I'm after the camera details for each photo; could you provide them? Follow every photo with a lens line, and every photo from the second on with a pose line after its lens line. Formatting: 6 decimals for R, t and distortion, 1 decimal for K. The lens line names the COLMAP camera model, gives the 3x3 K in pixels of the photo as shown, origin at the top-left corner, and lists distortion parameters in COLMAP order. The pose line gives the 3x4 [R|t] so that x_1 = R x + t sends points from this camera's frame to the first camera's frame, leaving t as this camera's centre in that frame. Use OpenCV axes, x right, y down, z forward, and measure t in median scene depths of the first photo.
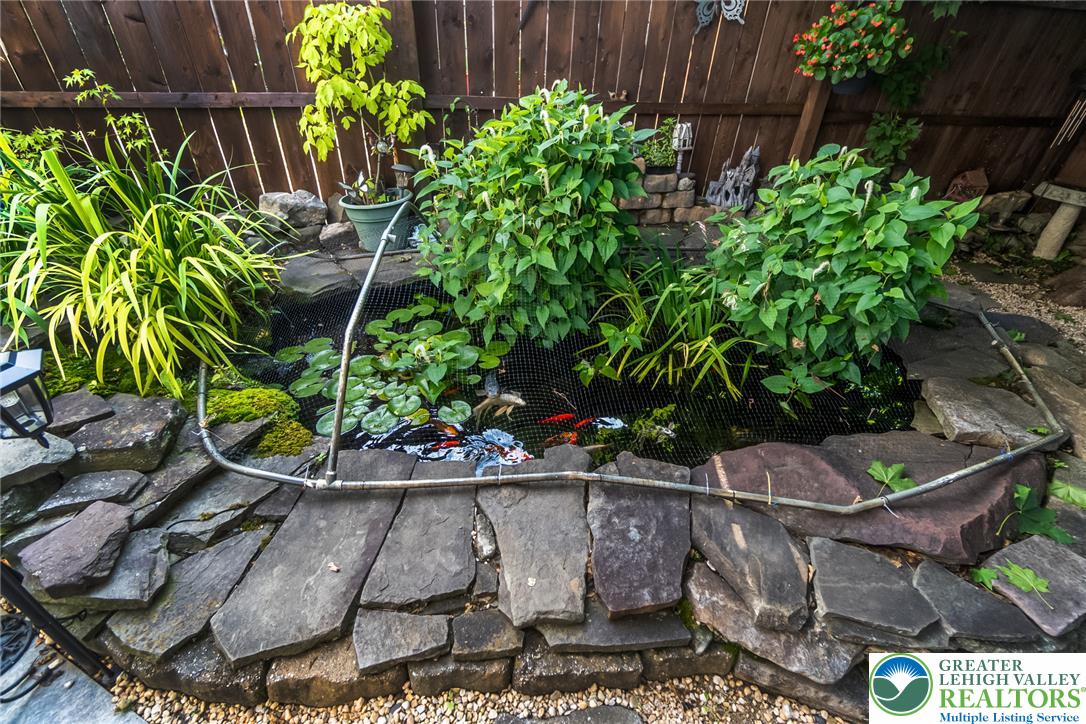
lens RADIAL K [[479.2, 0, 543.0], [0, 479.2, 362.0], [0, 0, 1]] dist [-0.003019, -0.000321]
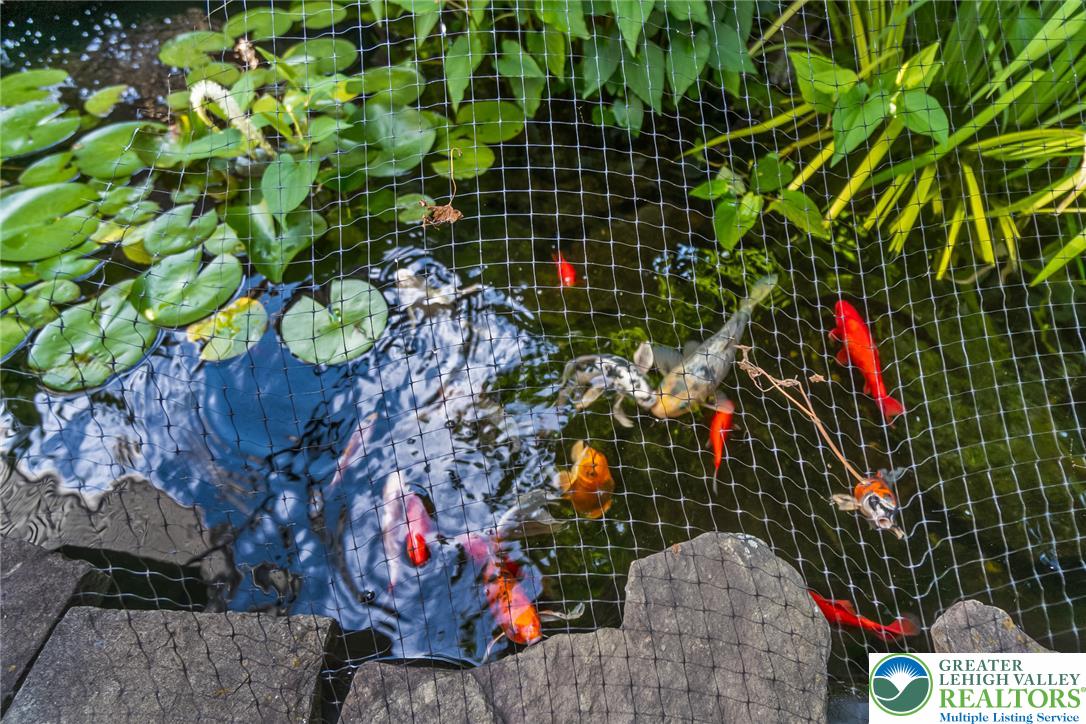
lens RADIAL K [[468.4, 0, 543.0], [0, 468.4, 362.0], [0, 0, 1]] dist [0.000462, 0.000132]
pose [[0.996252, 0.076260, -0.040816, -0.027129], [-0.054327, 0.918878, 0.390784, -0.000950], [0.067306, -0.387102, 0.919577, 0.624091]]
